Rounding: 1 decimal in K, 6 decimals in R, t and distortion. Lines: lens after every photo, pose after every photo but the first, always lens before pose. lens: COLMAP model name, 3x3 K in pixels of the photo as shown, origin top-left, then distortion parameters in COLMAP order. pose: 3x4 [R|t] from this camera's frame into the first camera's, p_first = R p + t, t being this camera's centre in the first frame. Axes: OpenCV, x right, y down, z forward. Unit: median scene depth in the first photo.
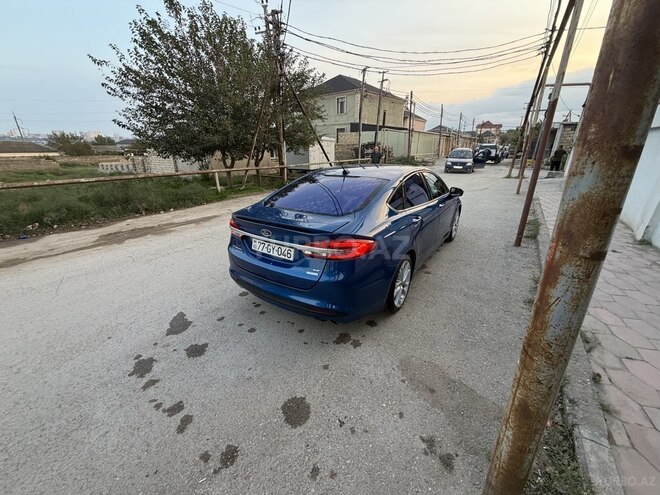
lens RADIAL K [[264.0, 0, 331.9], [0, 264.0, 248.2], [0, 0, 1]] dist [0.001113, -0.000607]
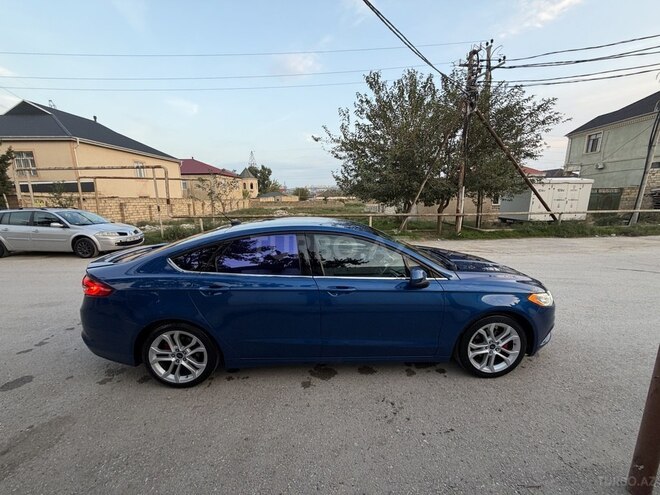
lens RADIAL K [[264.0, 0, 327.9], [0, 264.0, 249.4], [0, 0, 1]] dist [0.001113, -0.000607]
pose [[0.600332, 0.160616, -0.783457, 0.285128], [-0.276489, 0.960902, -0.014869, -0.077375], [0.750437, 0.225544, 0.621268, 0.188126]]
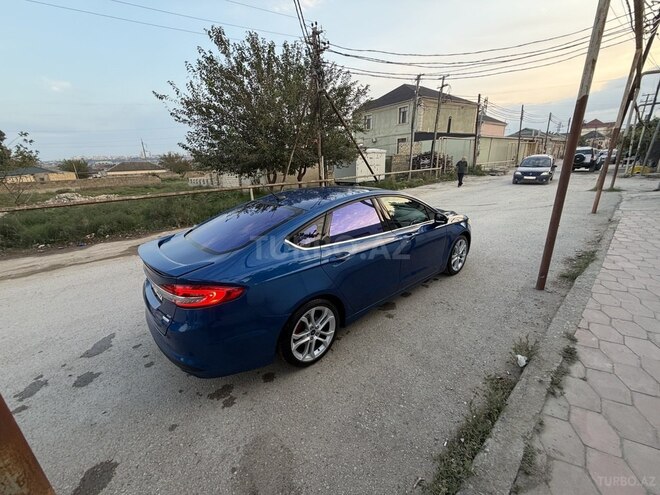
lens RADIAL K [[264.0, 0, 330.6], [0, 264.0, 248.9], [0, 0, 1]] dist [0.001113, -0.000607]
pose [[0.967832, 0.050396, -0.246496, 0.126254], [-0.058633, 0.997936, -0.026185, -0.028564], [0.244668, 0.039795, 0.968790, 0.047244]]
